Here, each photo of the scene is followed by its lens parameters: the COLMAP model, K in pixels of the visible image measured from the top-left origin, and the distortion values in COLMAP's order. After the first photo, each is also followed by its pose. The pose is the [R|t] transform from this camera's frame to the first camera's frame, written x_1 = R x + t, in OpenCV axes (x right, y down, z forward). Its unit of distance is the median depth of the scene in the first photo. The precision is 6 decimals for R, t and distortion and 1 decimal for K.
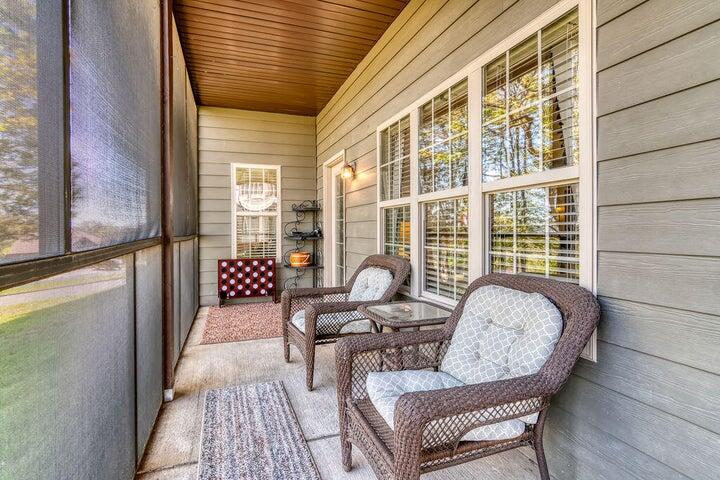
lens RADIAL K [[347.4, 0, 361.7], [0, 347.4, 234.9], [0, 0, 1]] dist [-0.001382, 0.001881]
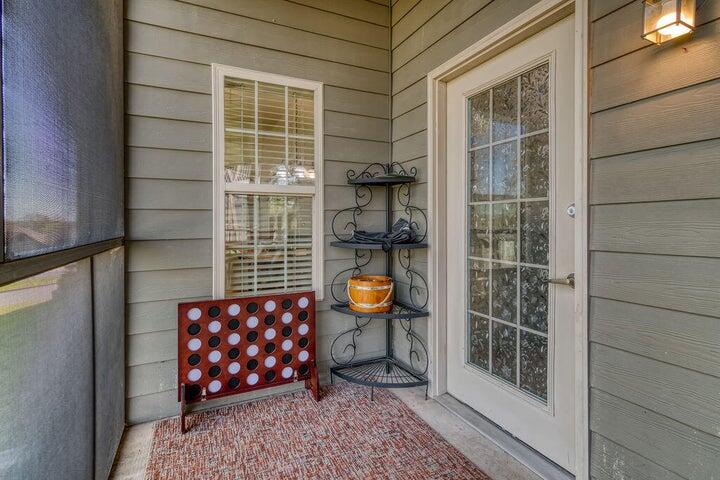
lens RADIAL K [[347.4, 0, 347.9], [0, 347.4, 230.4], [0, 0, 1]] dist [-0.001382, 0.001881]
pose [[0.999368, 0.002708, 0.035432, -0.226531], [-0.002660, 0.999995, -0.001397, -0.009241], [-0.035436, 0.001302, 0.999371, 0.576023]]
